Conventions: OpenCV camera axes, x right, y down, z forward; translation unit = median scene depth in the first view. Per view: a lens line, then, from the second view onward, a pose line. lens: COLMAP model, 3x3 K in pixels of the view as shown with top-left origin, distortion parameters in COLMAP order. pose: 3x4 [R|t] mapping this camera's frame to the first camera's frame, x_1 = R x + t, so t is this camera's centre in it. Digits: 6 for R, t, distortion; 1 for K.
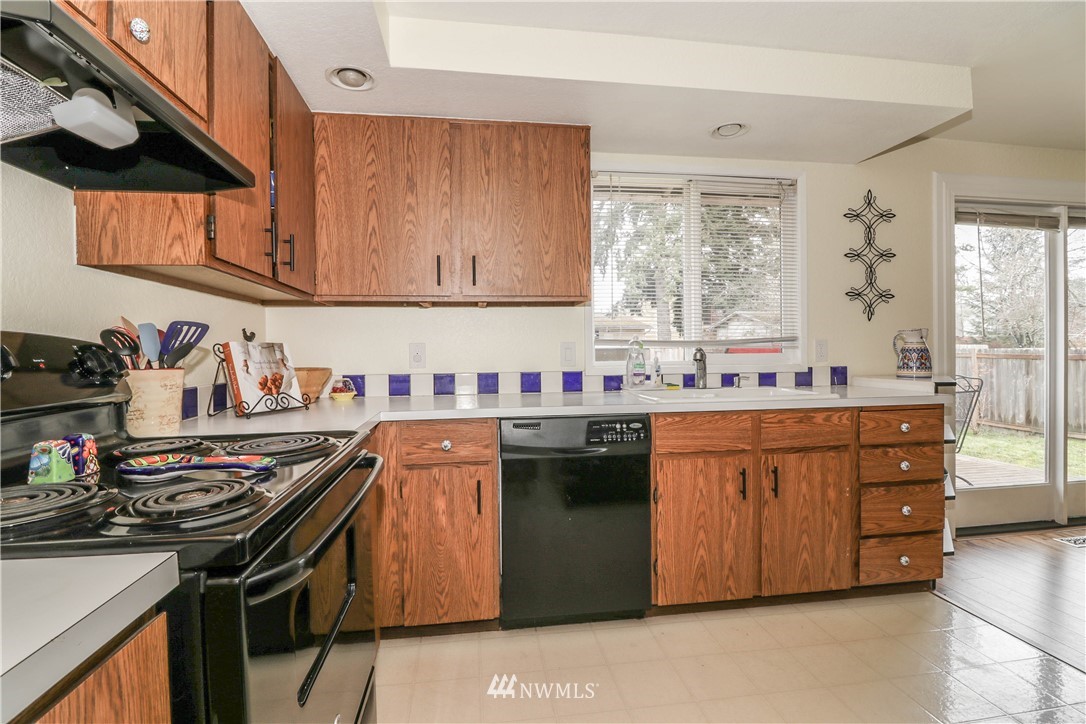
lens RADIAL K [[510.3, 0, 539.7], [0, 510.3, 357.7], [0, 0, 1]] dist [-0.001784, -0.009145]
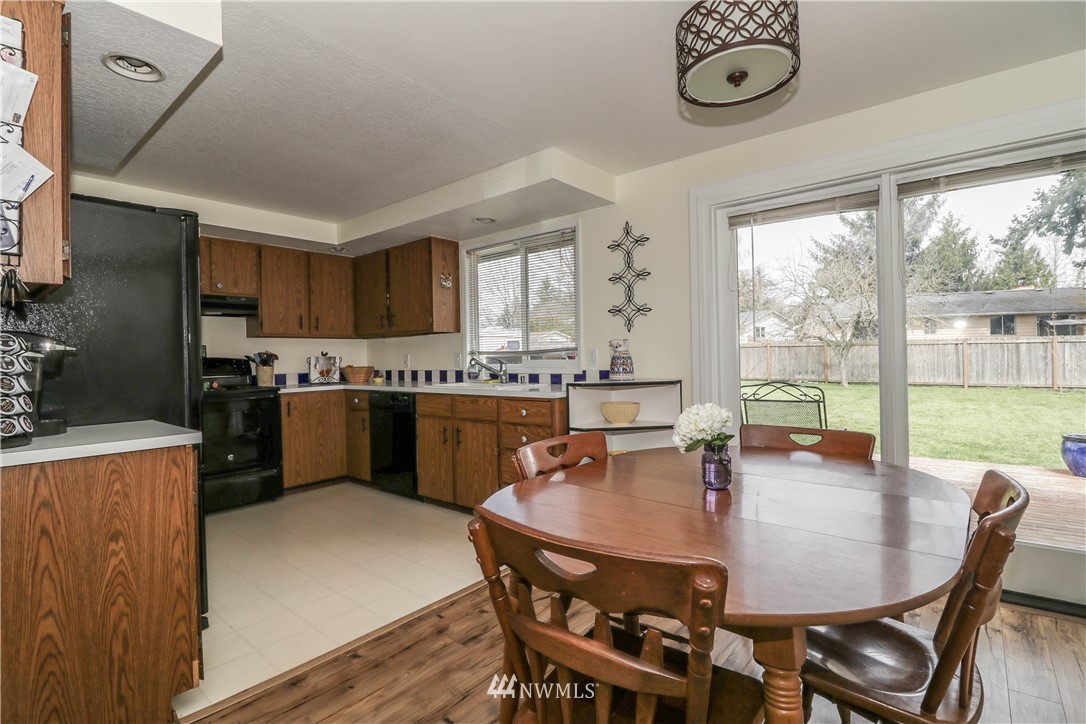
lens RADIAL K [[510.3, 0, 531.9], [0, 510.3, 358.1], [0, 0, 1]] dist [-0.001784, -0.009145]
pose [[0.659658, -0.001102, -0.751565, 1.842808], [0.003698, 0.999992, 0.001780, -0.020234], [0.751557, -0.003953, 0.659656, 0.065391]]
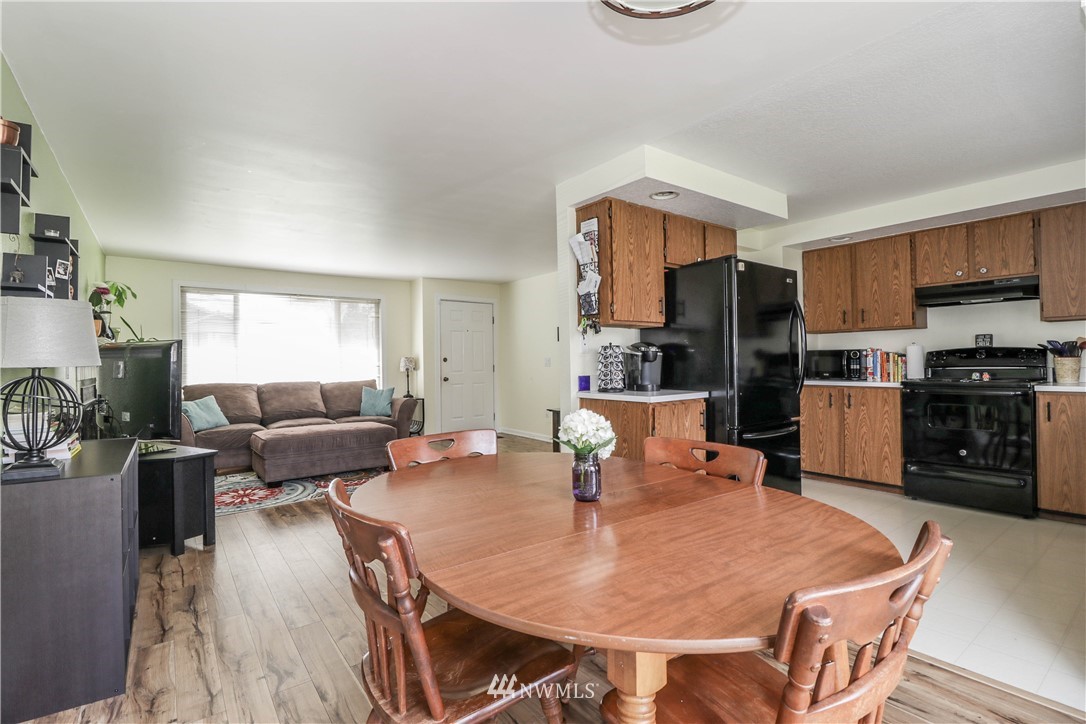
lens RADIAL K [[510.3, 0, 544.3], [0, 510.3, 357.5], [0, 0, 1]] dist [-0.001784, -0.009145]
pose [[-0.874493, 0.017945, -0.484705, 1.846041], [0.017892, 0.999829, 0.004735, -0.024415], [0.484707, -0.004532, -0.874665, 1.248441]]
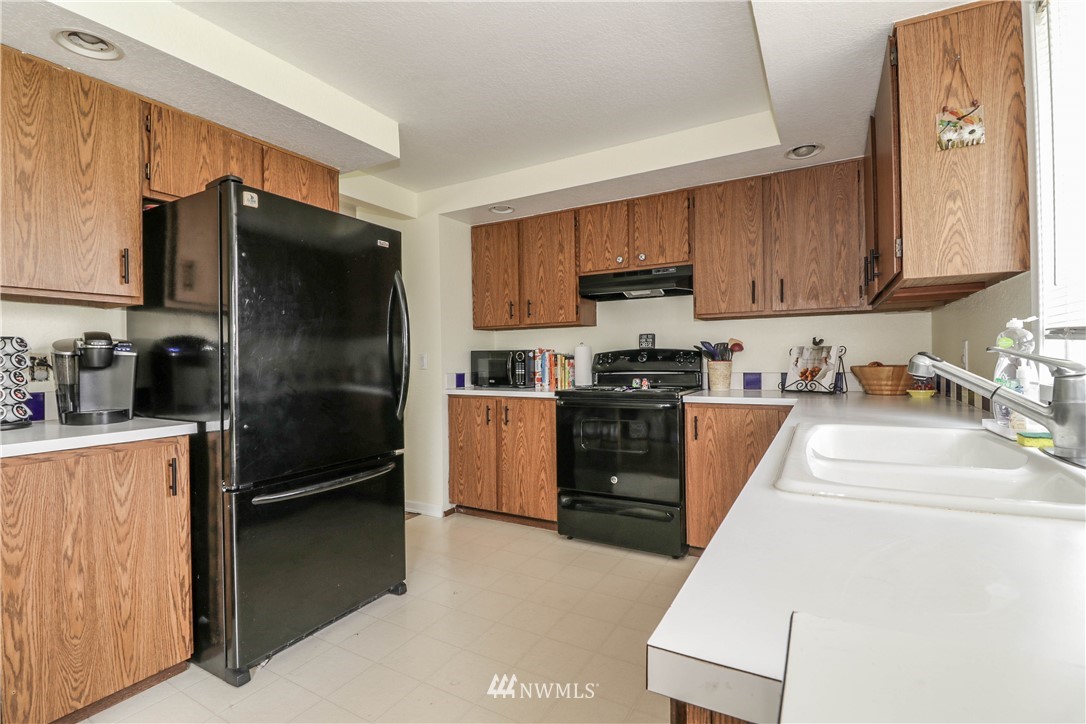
lens RADIAL K [[510.3, 0, 537.3], [0, 510.3, 360.3], [0, 0, 1]] dist [-0.001784, -0.009145]
pose [[-0.610033, 0.019196, -0.792144, 1.012368], [0.010038, 0.999814, 0.016497, -0.018507], [0.792313, 0.002112, -0.610112, 1.111841]]
